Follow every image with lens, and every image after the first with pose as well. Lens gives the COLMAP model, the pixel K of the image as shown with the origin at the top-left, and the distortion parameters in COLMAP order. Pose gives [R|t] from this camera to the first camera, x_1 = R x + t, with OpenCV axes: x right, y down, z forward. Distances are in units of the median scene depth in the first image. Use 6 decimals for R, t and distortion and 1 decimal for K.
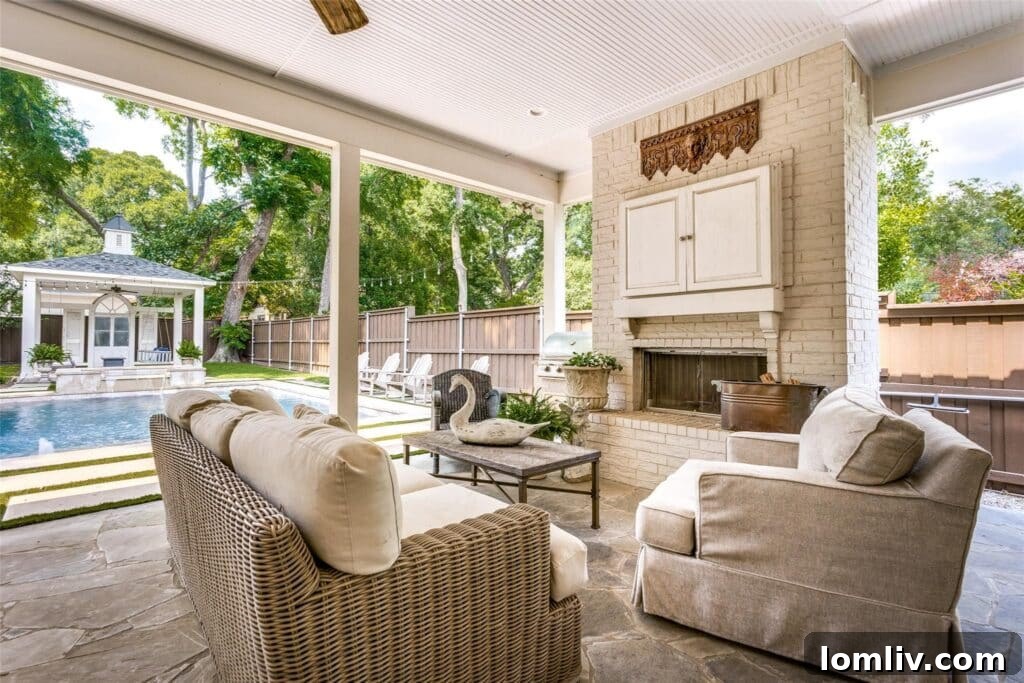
lens RADIAL K [[489.9, 0, 512.3], [0, 489.9, 338.0], [0, 0, 1]] dist [0.001677, 0.000230]
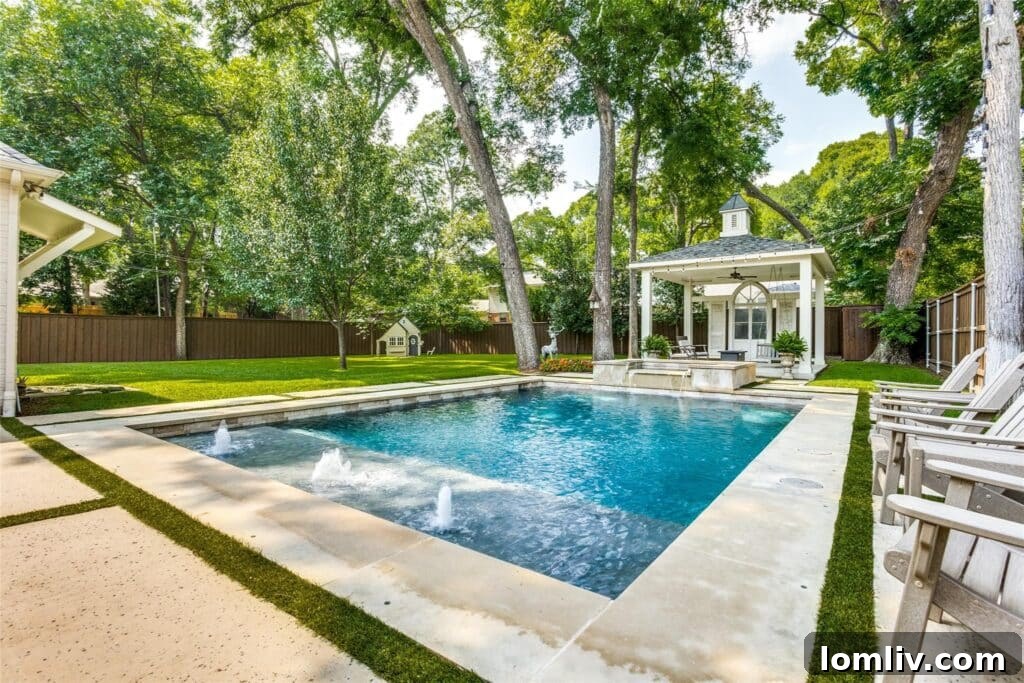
lens RADIAL K [[489.9, 0, 510.3], [0, 489.9, 338.2], [0, 0, 1]] dist [0.001677, 0.000230]
pose [[0.195587, -0.000771, -0.980686, -0.005073], [0.002154, 0.999998, -0.000357, 0.014361], [0.980684, -0.002042, 0.195589, 0.376369]]
